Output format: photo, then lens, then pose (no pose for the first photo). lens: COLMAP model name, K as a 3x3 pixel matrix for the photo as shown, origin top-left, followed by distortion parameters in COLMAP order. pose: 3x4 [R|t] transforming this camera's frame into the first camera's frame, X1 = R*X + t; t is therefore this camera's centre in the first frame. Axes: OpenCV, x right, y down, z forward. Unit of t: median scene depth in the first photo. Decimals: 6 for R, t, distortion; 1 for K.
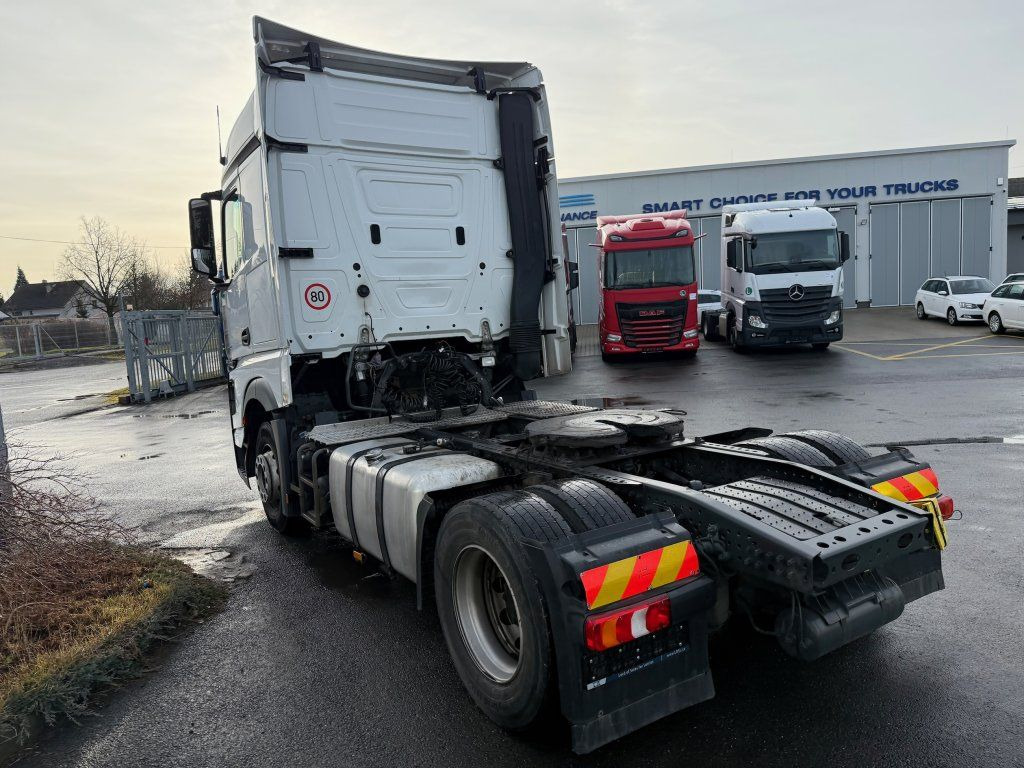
lens RADIAL K [[748.6, 0, 513.4], [0, 748.6, 403.6], [0, 0, 1]] dist [0.002277, 0.006021]
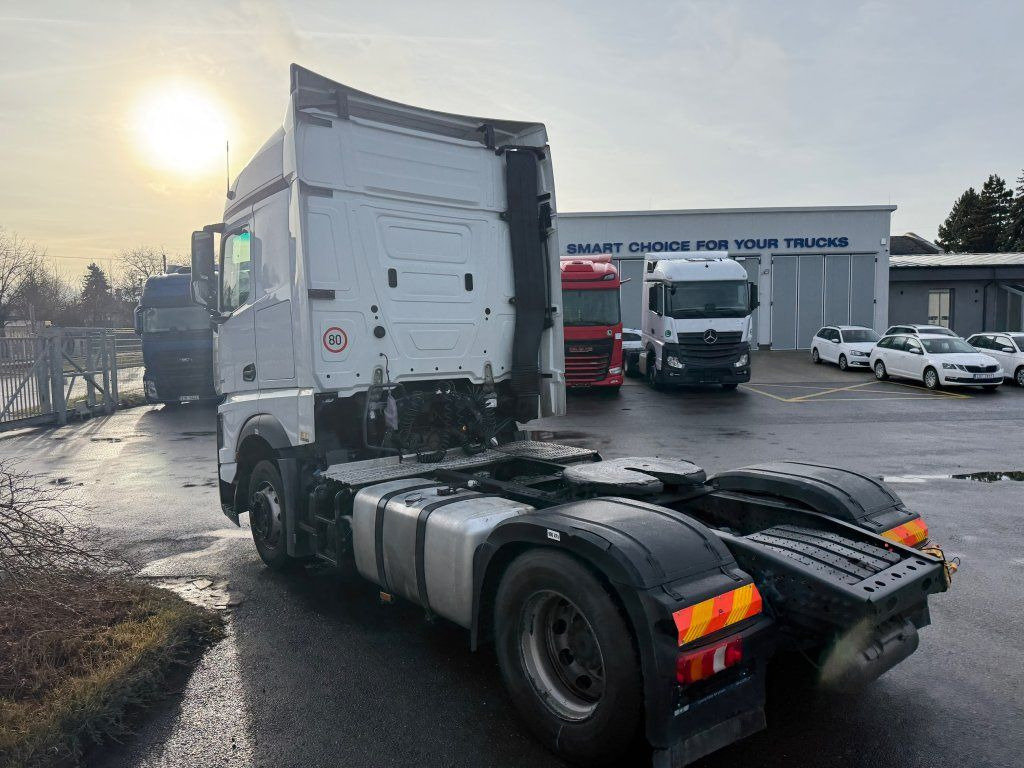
lens RADIAL K [[763.0, 0, 513.5], [0, 763.0, 386.4], [0, 0, 1]] dist [0.052804, -0.002456]
pose [[0.986070, 0.025426, 0.164377, -0.160867], [-0.016002, 0.998165, -0.058406, -0.015882], [-0.165560, 0.054962, 0.984667, -0.045302]]
